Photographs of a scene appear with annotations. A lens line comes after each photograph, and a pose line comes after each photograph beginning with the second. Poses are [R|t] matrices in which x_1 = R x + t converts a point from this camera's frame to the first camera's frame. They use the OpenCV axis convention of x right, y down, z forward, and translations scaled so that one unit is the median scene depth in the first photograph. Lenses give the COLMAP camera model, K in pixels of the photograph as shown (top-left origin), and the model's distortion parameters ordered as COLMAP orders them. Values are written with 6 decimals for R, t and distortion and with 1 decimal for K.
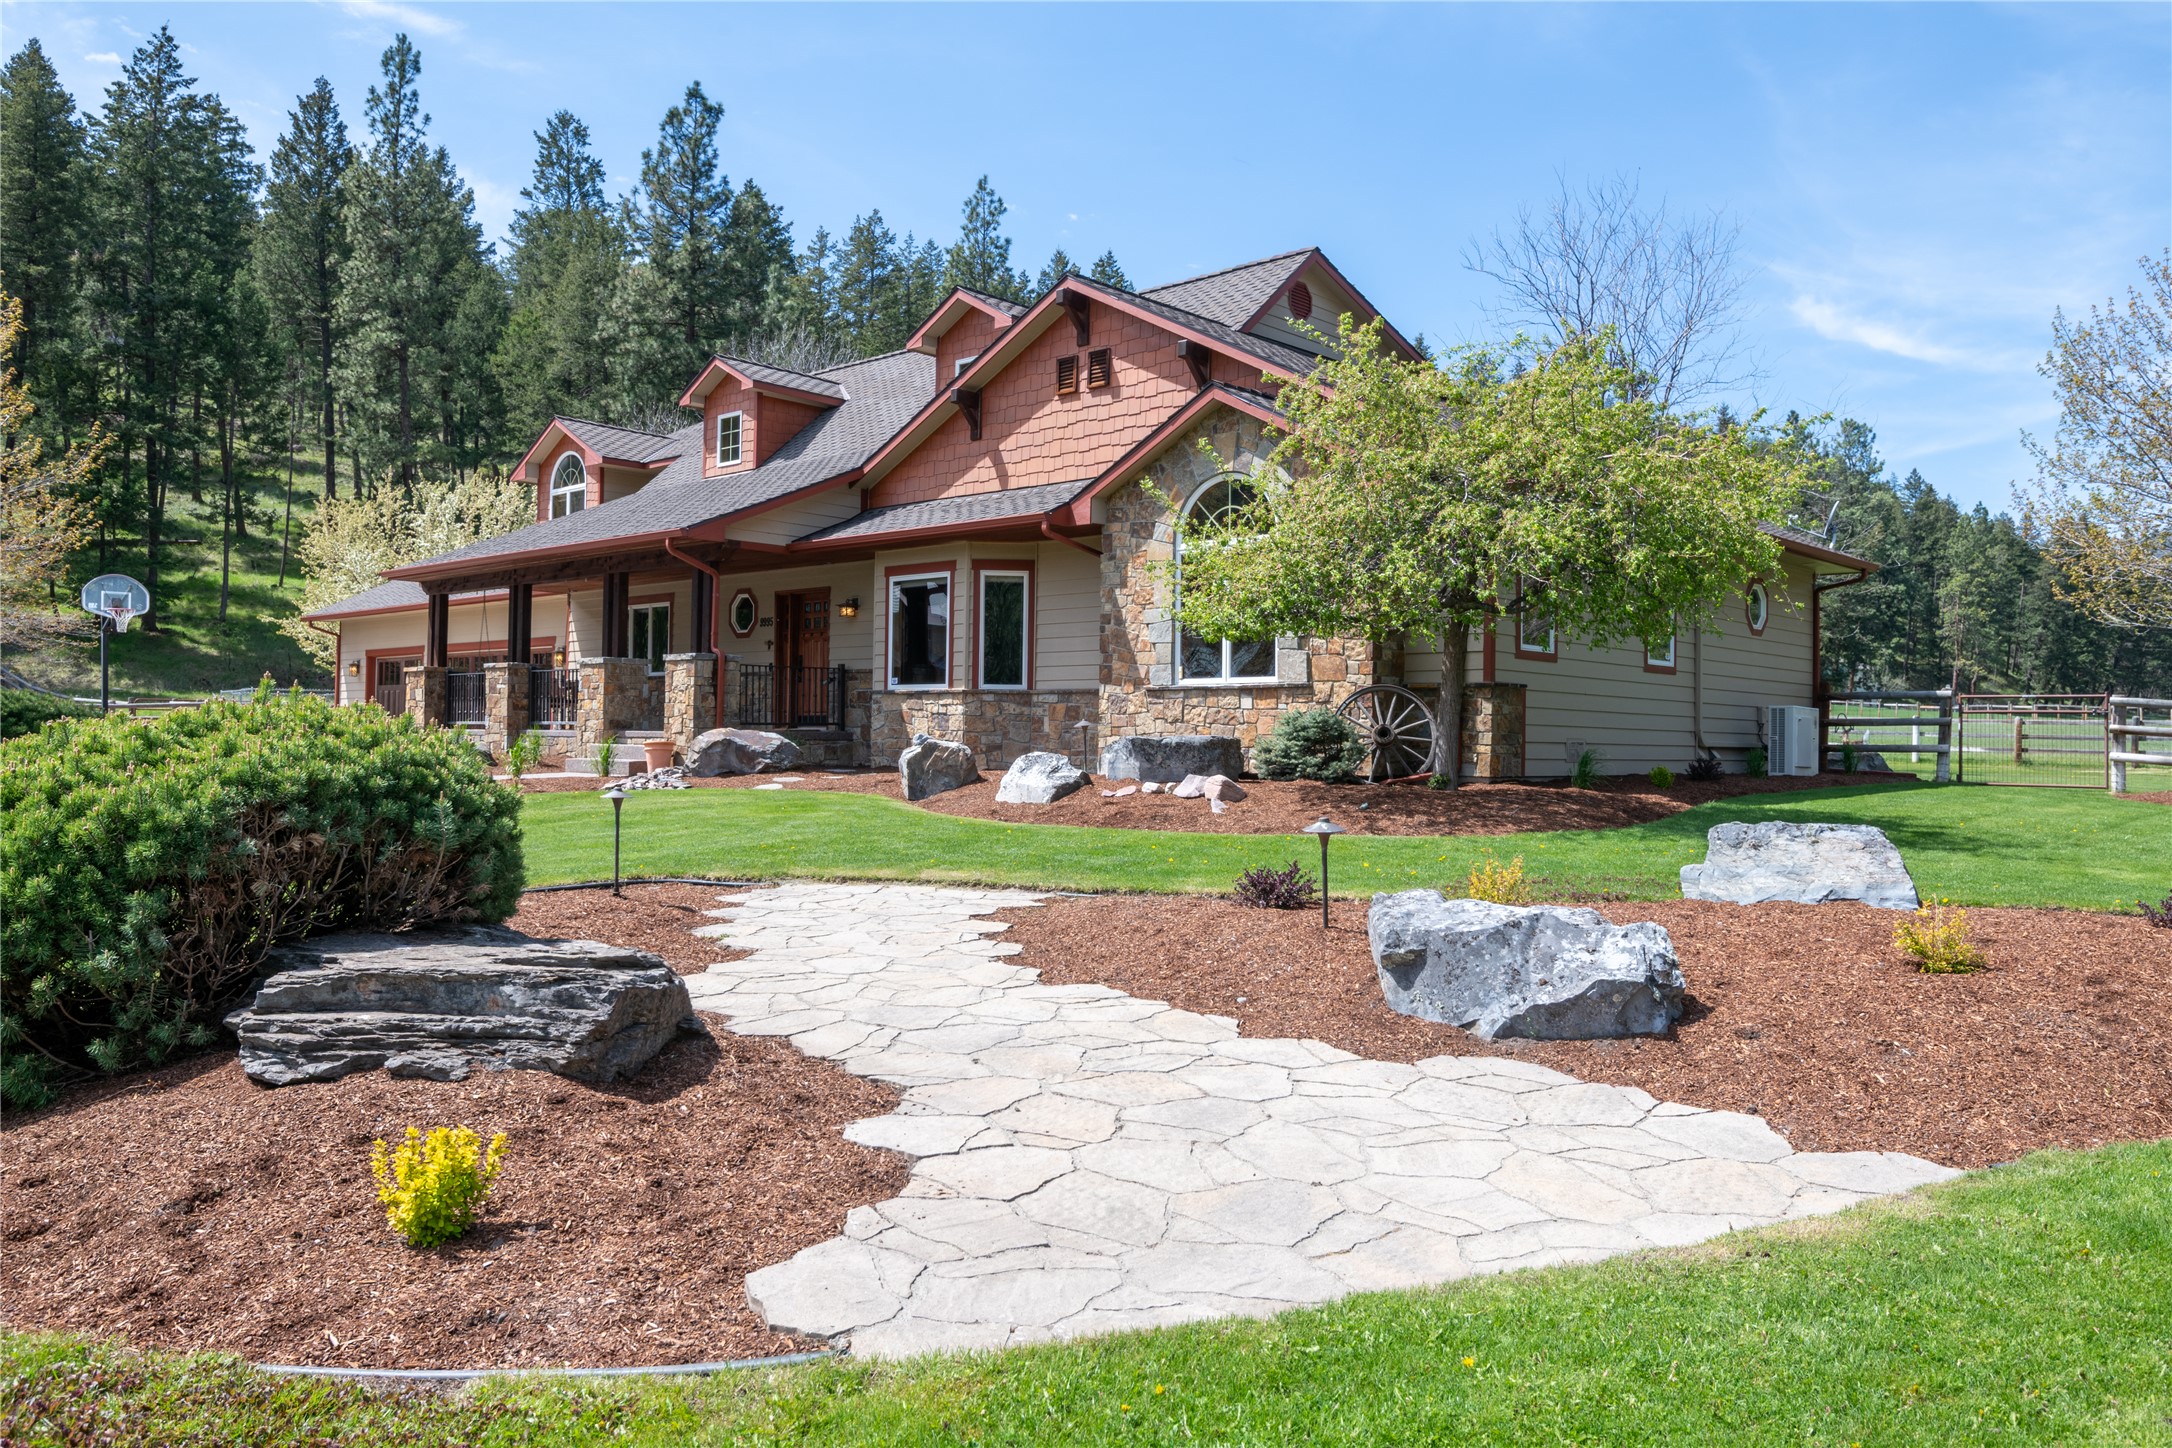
lens RADIAL K [[1579.2, 0, 1088.1], [0, 1579.2, 677.8], [0, 0, 1]] dist [0.007640, 0.002257]
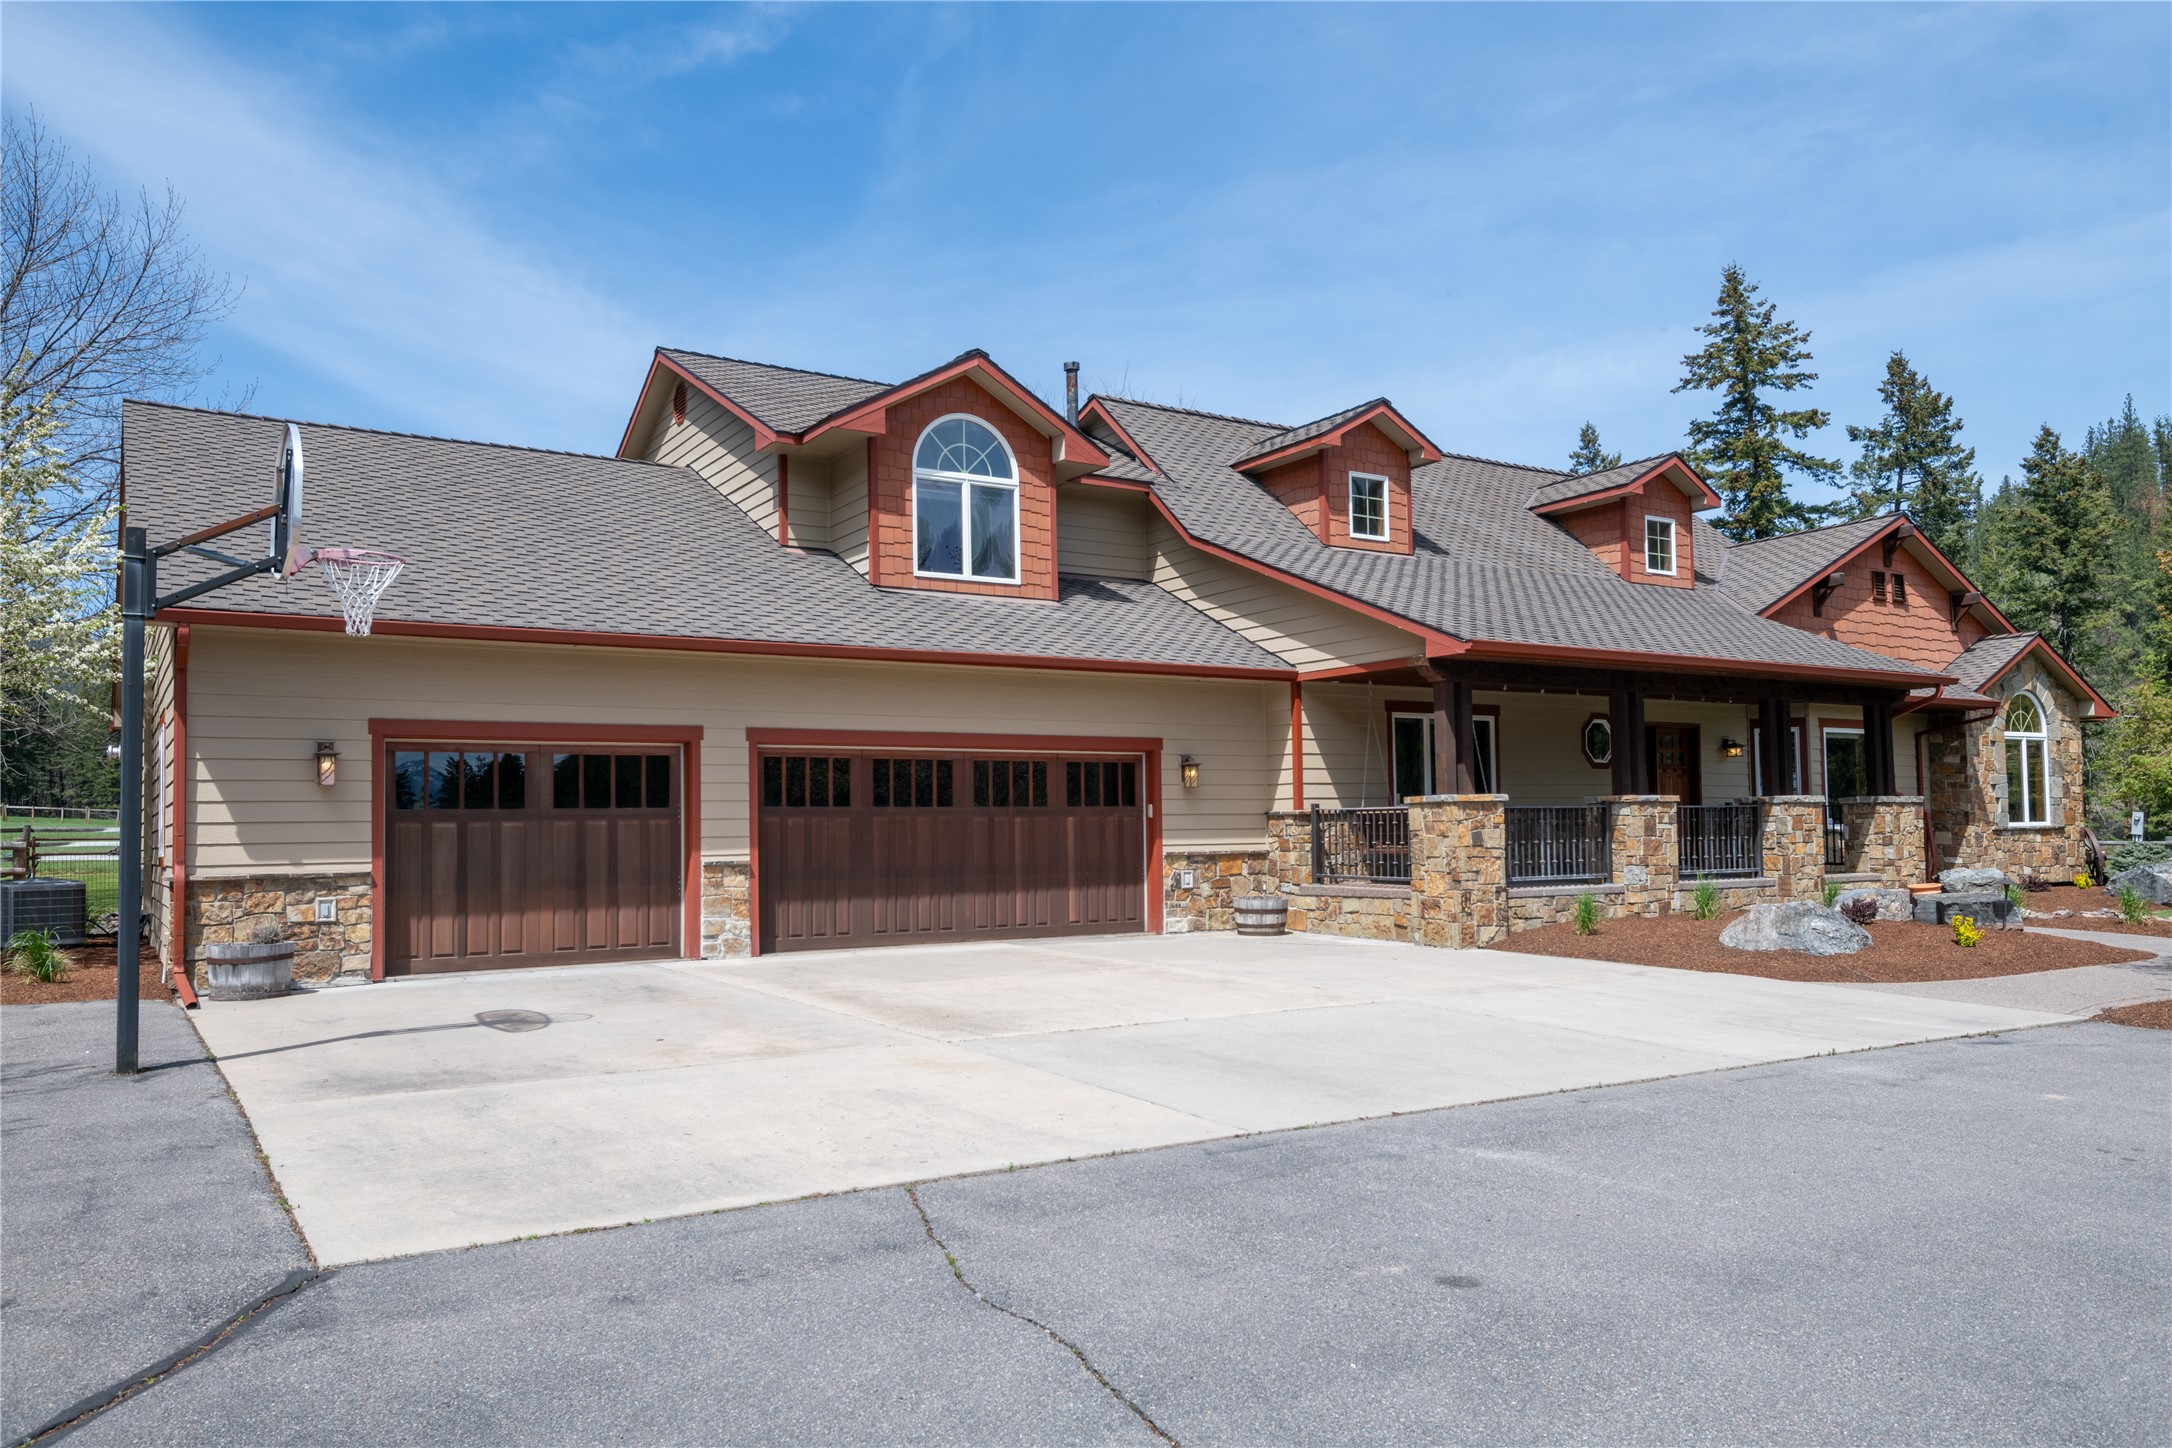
lens RADIAL K [[1532.0, 0, 1084.9], [0, 1532.0, 764.7], [0, 0, 1]] dist [0.006146, 0.001449]
pose [[0.251750, 0.029711, 0.967336, -1.356321], [-0.019328, 0.999484, -0.025668, 0.000155], [-0.967599, -0.012235, 0.252194, 1.280595]]
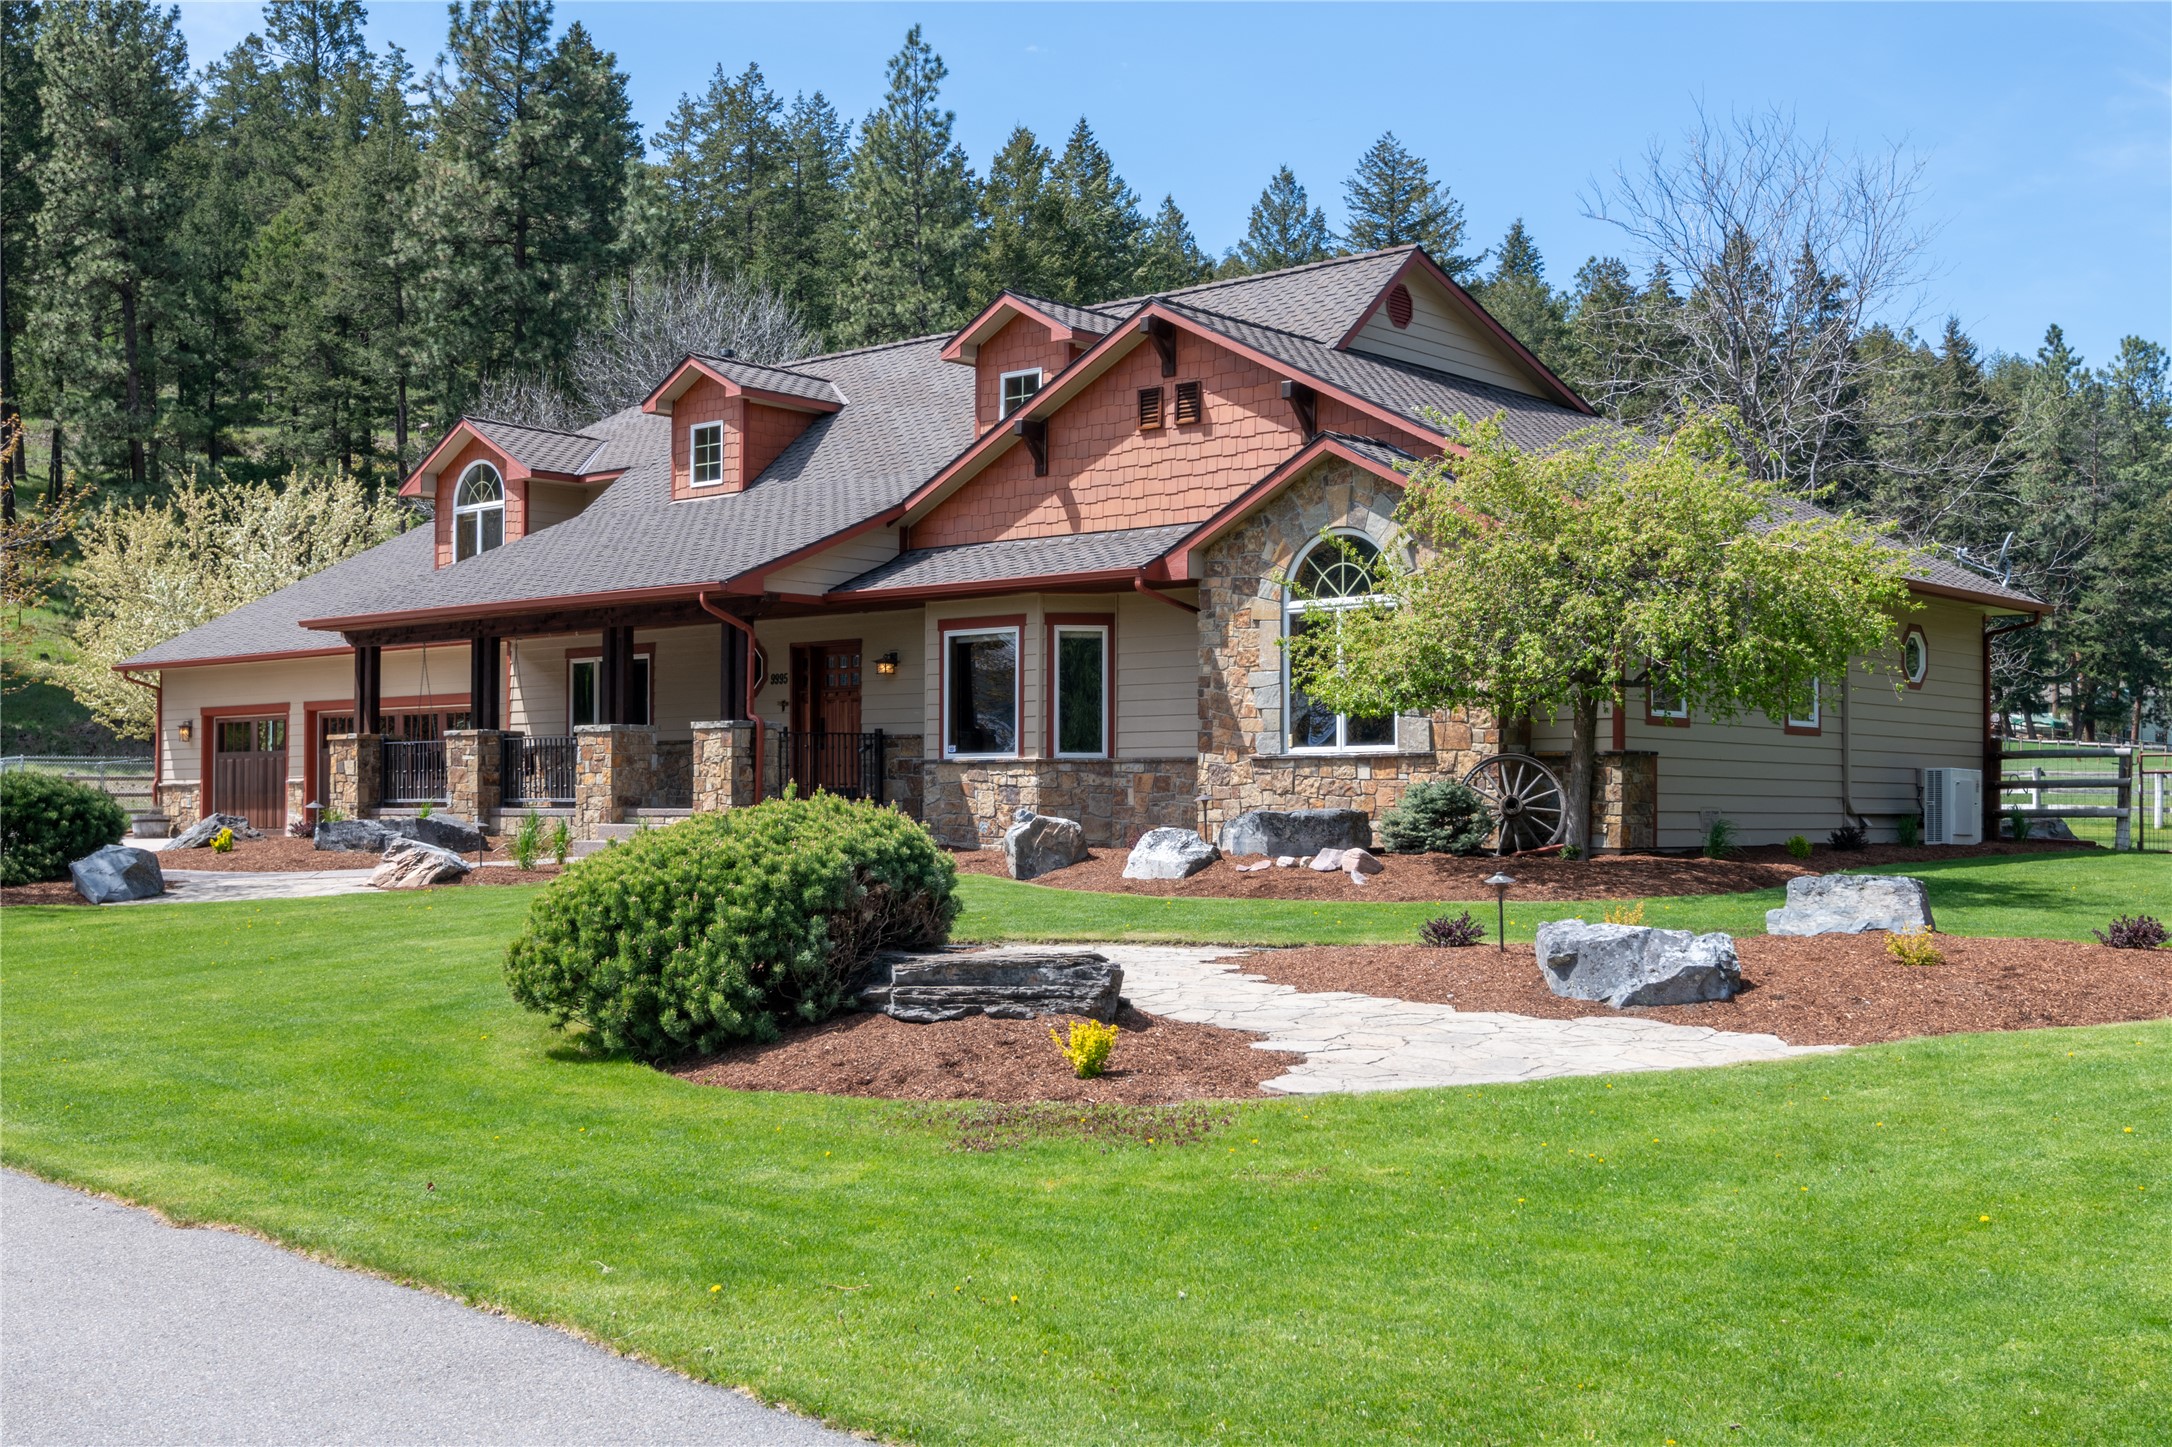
lens RADIAL K [[2390.0, 0, 1086.0], [0, 2390.0, 723.5], [0, 0, 1]] dist [0.007057, -0.012135]
pose [[0.999560, -0.009826, 0.027986, -0.087753], [0.009718, 0.999945, 0.003994, -0.017503], [-0.028024, -0.003721, 0.999600, -0.351903]]
